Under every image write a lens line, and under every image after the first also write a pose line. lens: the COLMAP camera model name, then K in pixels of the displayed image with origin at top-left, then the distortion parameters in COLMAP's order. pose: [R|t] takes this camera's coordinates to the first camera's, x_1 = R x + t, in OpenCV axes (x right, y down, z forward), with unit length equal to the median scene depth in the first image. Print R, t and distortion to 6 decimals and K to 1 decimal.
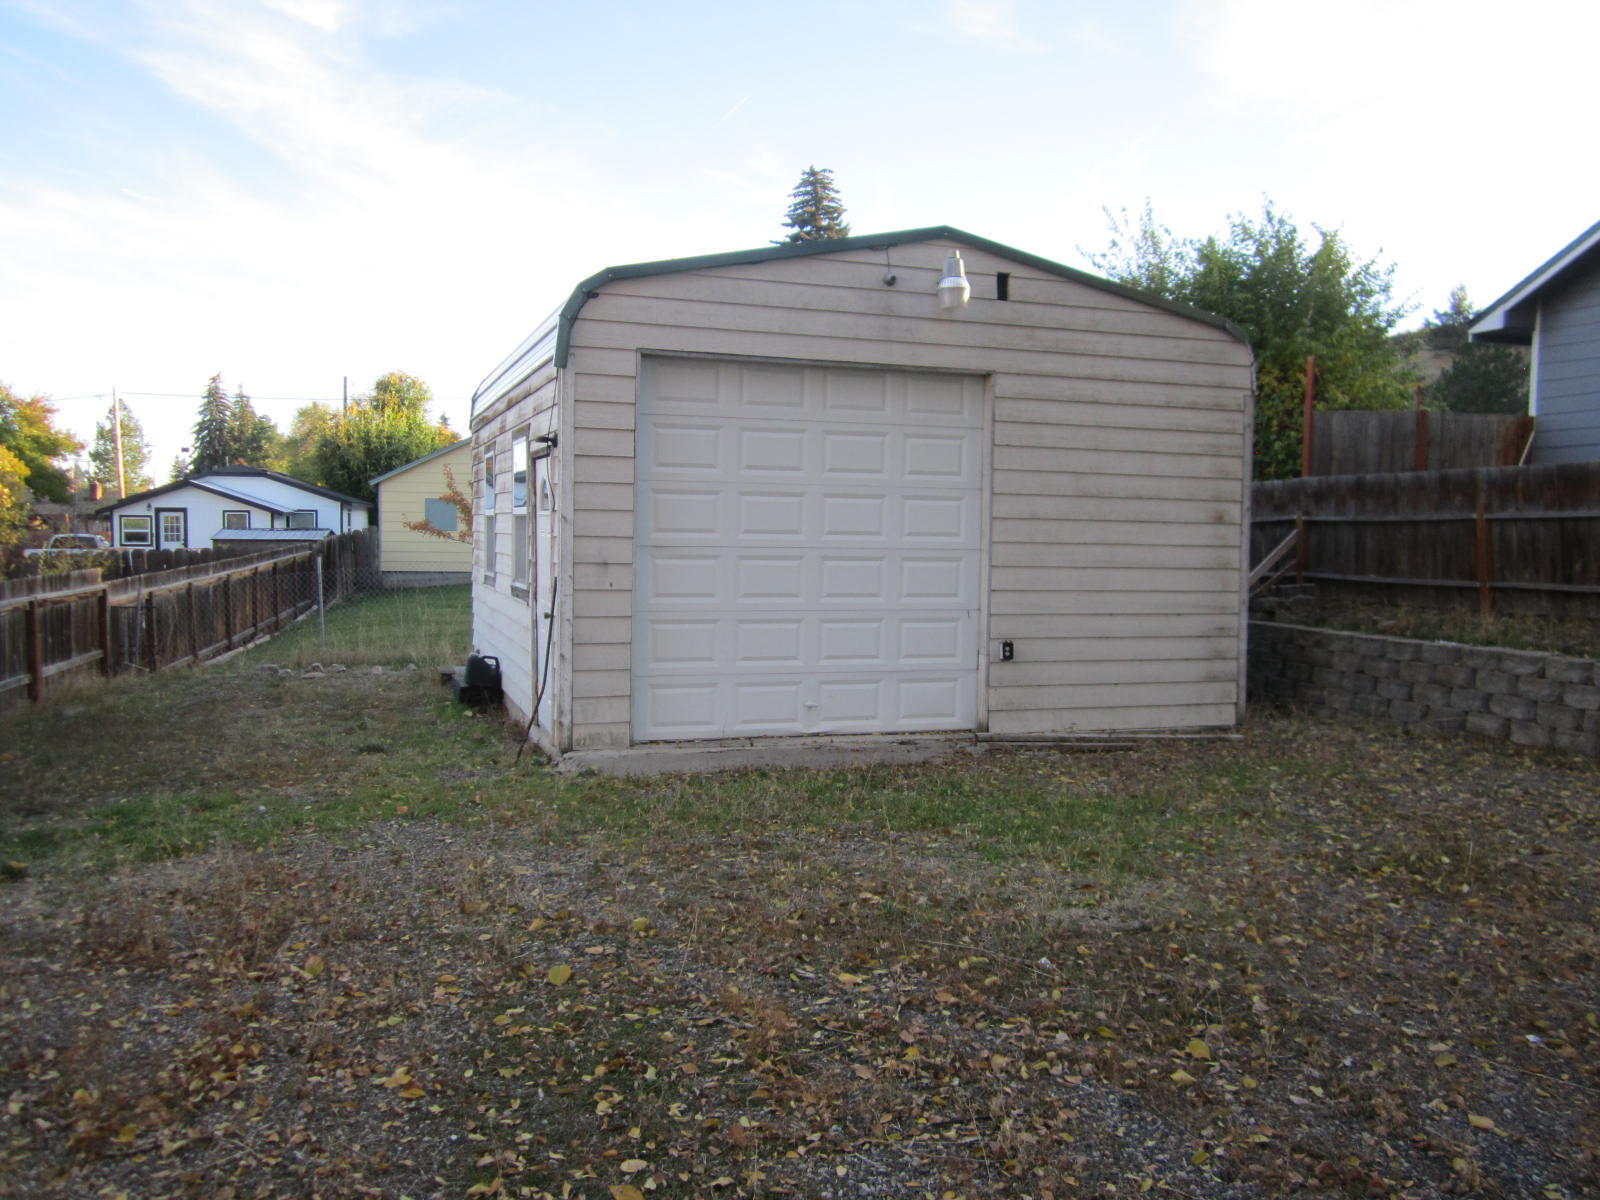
lens RADIAL K [[1327.7, 0, 799.4], [0, 1327.7, 613.9], [0, 0, 1]] dist [-0.041965, -0.002813]
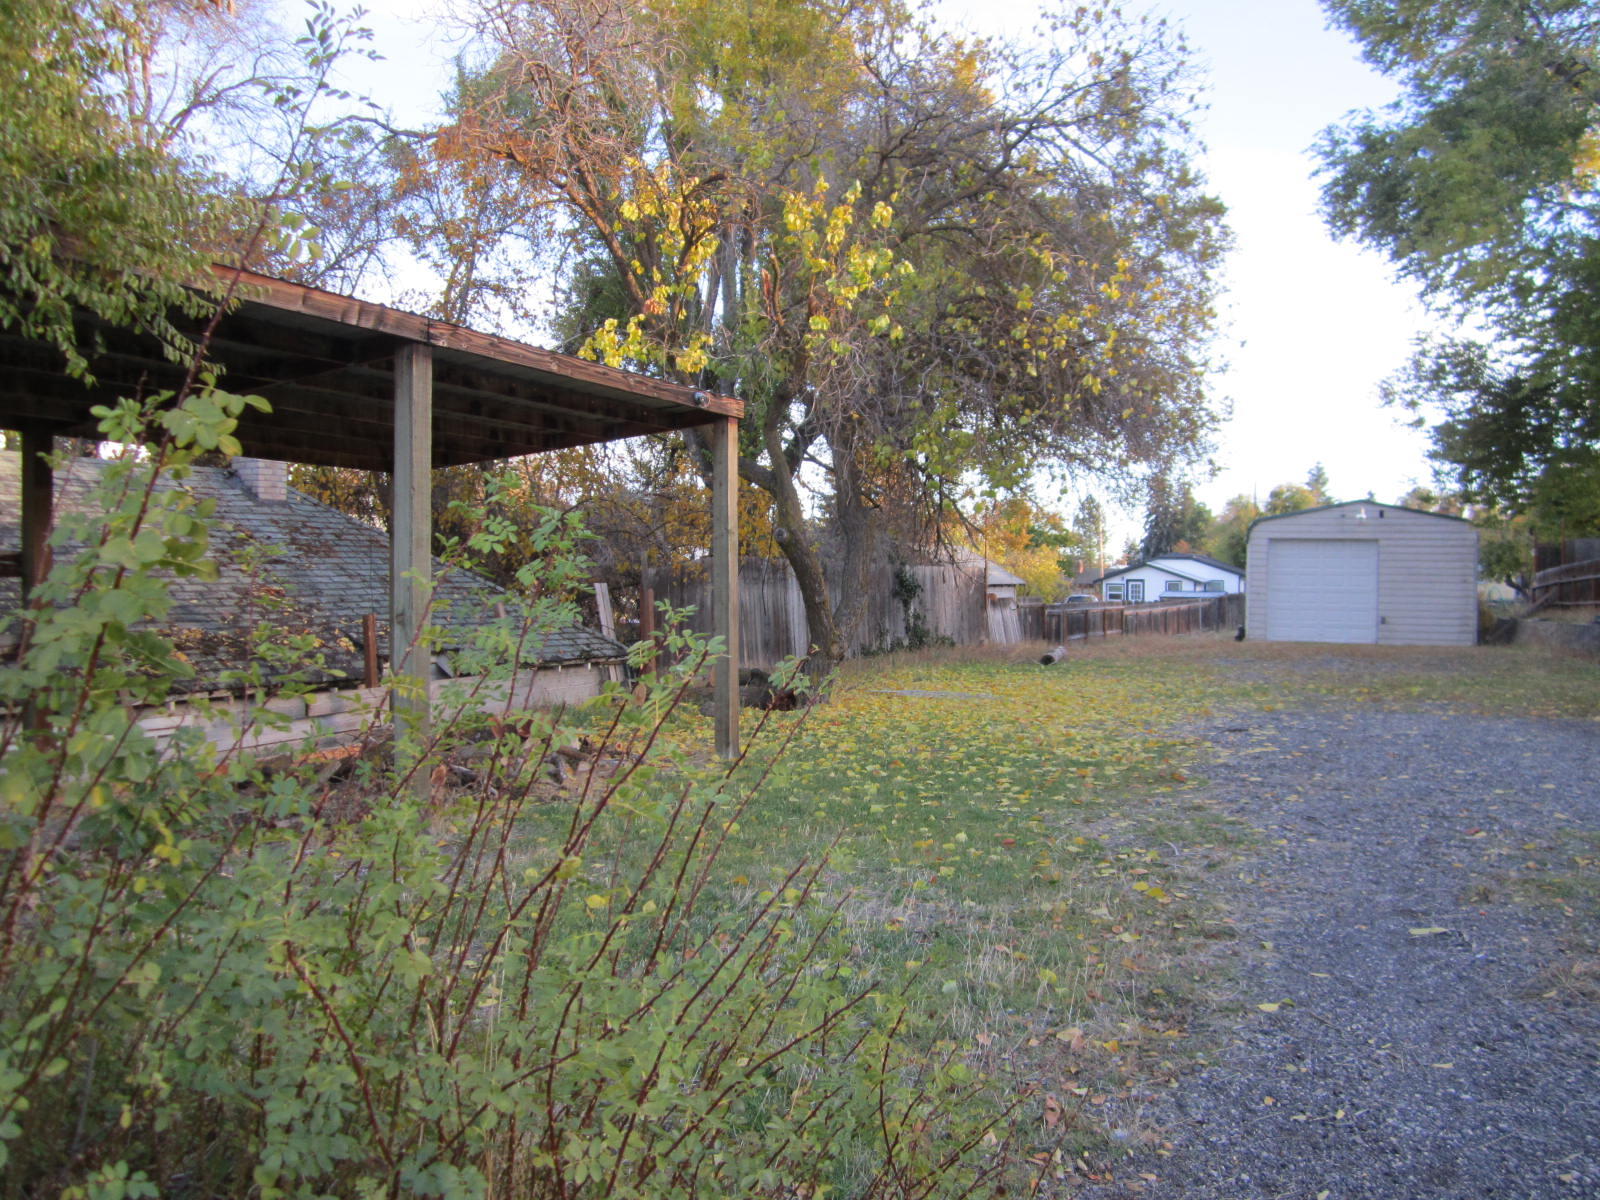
lens RADIAL K [[1327.7, 0, 790.6], [0, 1327.7, 599.0], [0, 0, 1]] dist [-0.041965, -0.002813]
pose [[0.772435, 0.004389, -0.635079, 0.831498], [-0.045576, 0.997781, -0.048536, 0.152190], [0.633457, 0.066435, 0.770921, -1.892255]]
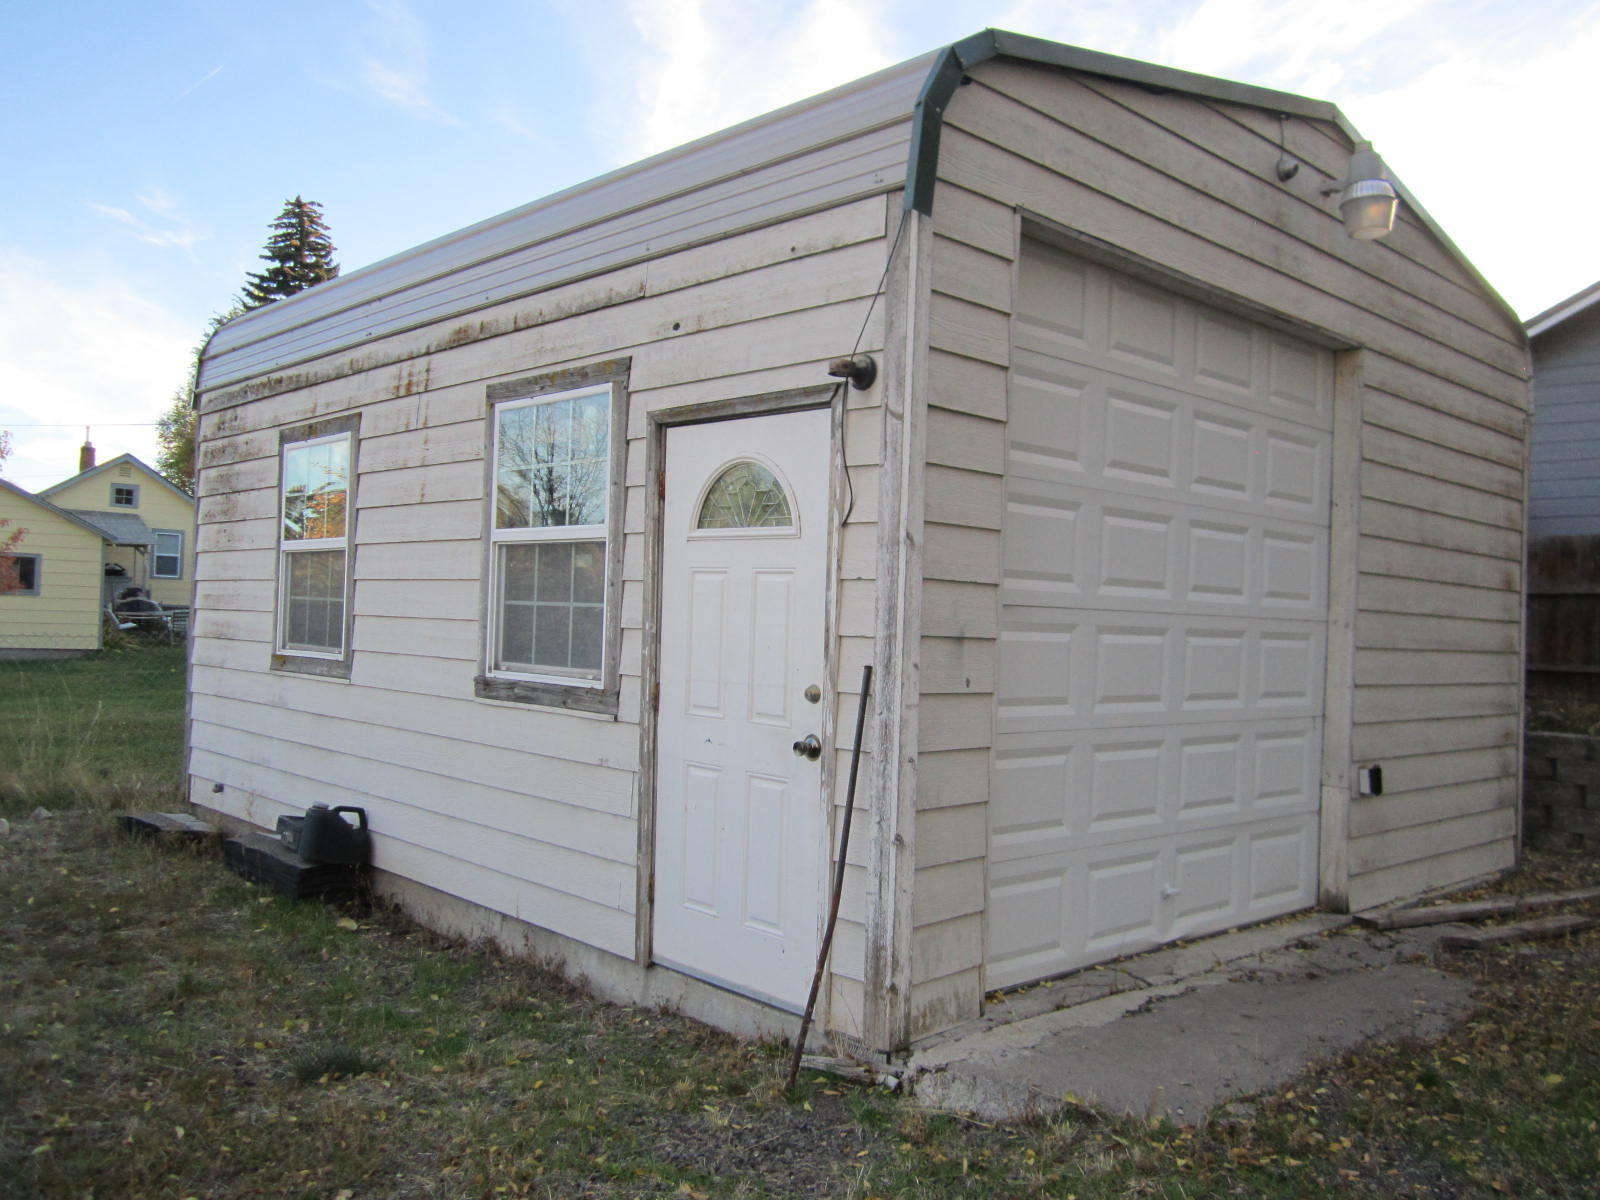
lens RADIAL K [[1327.7, 0, 795.8], [0, 1327.7, 598.2], [0, 0, 1]] dist [-0.041965, -0.002813]
pose [[0.911195, 0.021823, 0.411396, -0.264927], [0.007138, 0.997610, -0.068729, -0.013394], [-0.411912, 0.065562, 0.908862, 0.393812]]
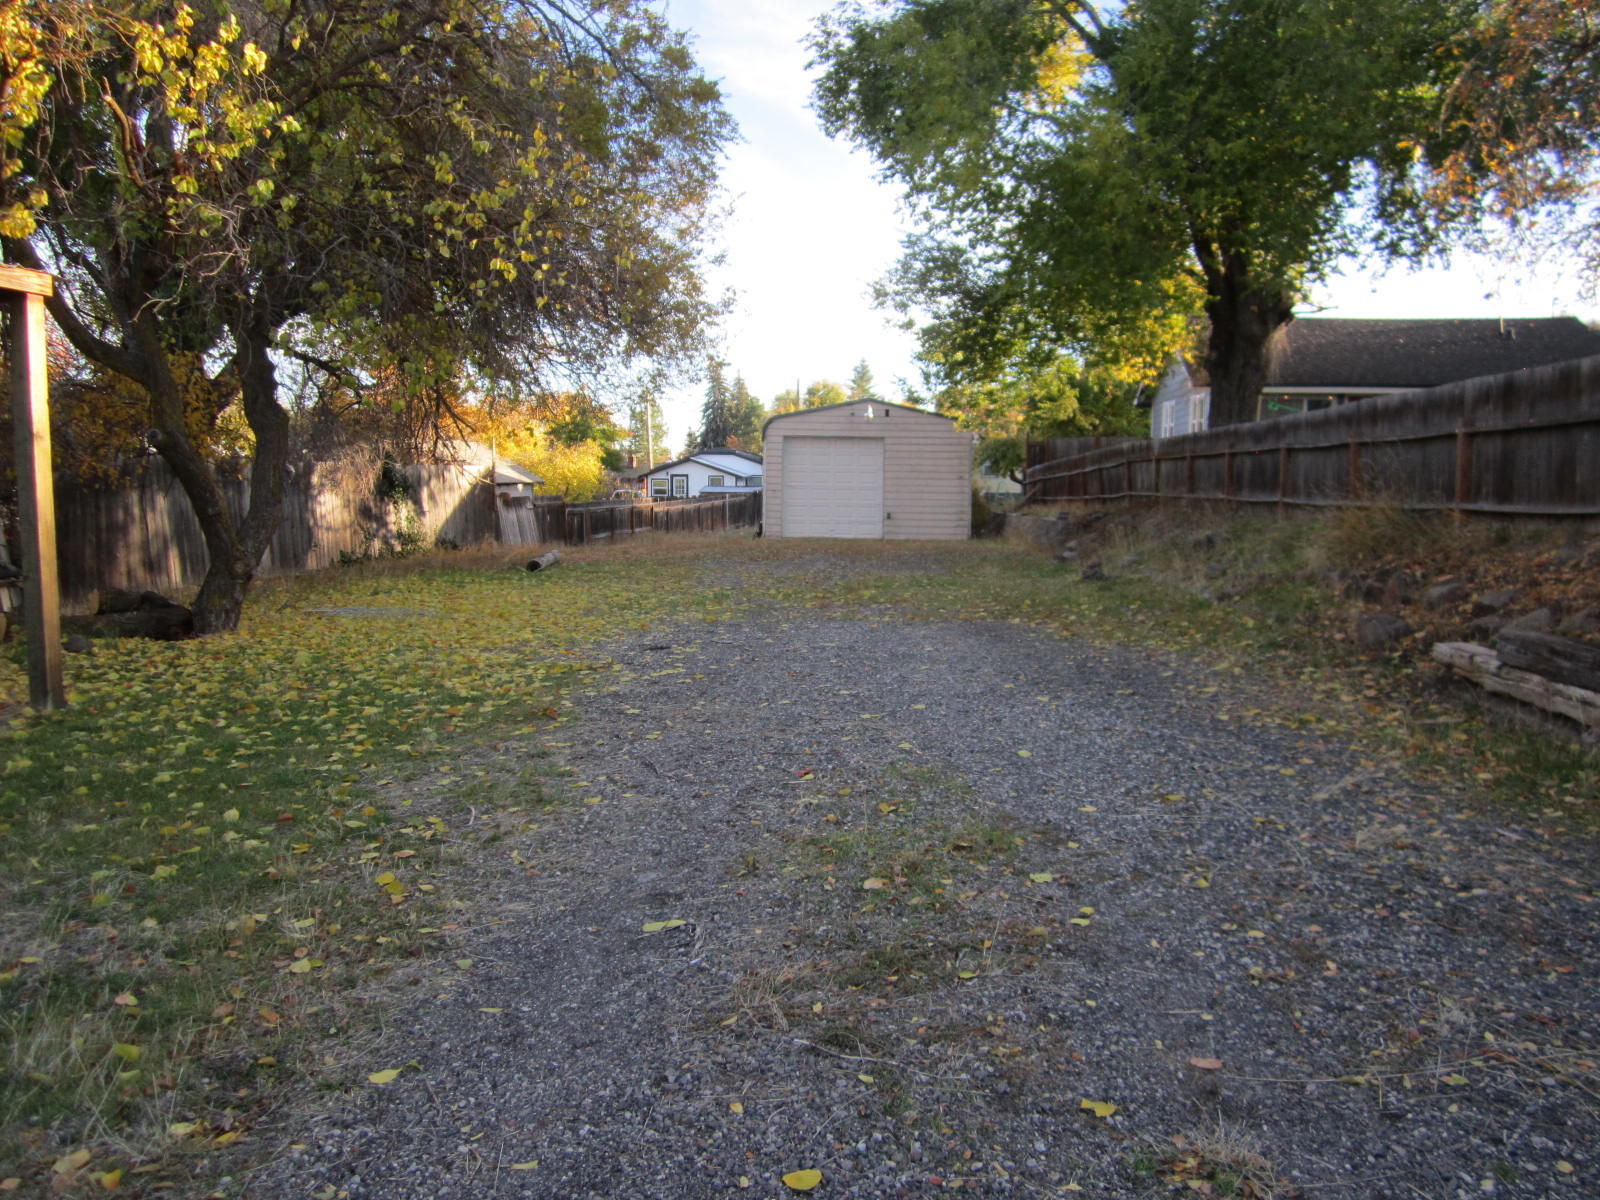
lens RADIAL K [[1327.7, 0, 794.4], [0, 1327.7, 612.9], [0, 0, 1]] dist [-0.041965, -0.002813]
pose [[0.934766, 0.030674, -0.353937, 0.874751], [-0.020981, 0.999293, 0.031191, 0.134145], [0.354644, -0.021730, 0.934749, -1.775341]]
